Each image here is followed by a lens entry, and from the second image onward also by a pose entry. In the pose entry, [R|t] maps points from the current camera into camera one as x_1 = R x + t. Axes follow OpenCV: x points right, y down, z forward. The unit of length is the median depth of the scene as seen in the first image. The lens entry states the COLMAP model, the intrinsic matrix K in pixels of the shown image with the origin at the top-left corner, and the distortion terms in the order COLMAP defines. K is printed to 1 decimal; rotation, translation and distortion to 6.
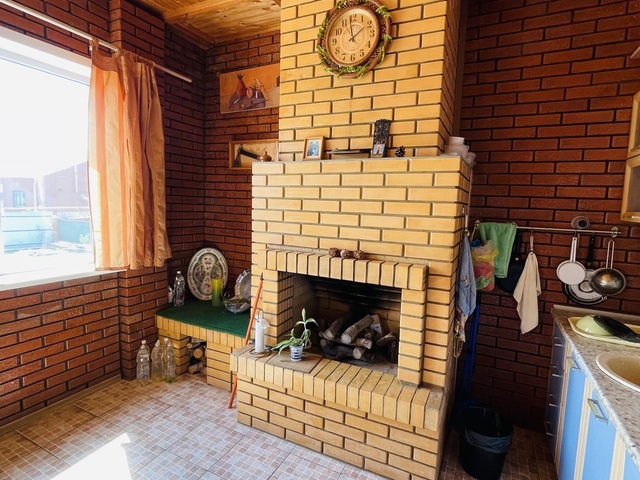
lens RADIAL K [[348.7, 0, 322.0], [0, 348.7, 239.7], [0, 0, 1]] dist [-0.004777, -0.000539]
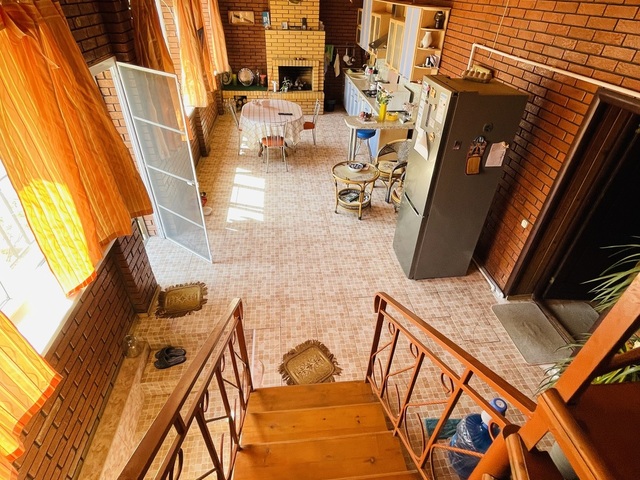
lens RADIAL K [[348.7, 0, 319.4], [0, 348.7, 238.8], [0, 0, 1]] dist [-0.004777, -0.000539]
pose [[0.853480, -0.315004, 0.415144, -1.973778], [0.052674, 0.844695, 0.532650, -0.319333], [-0.518457, -0.432738, 0.737523, -2.851134]]
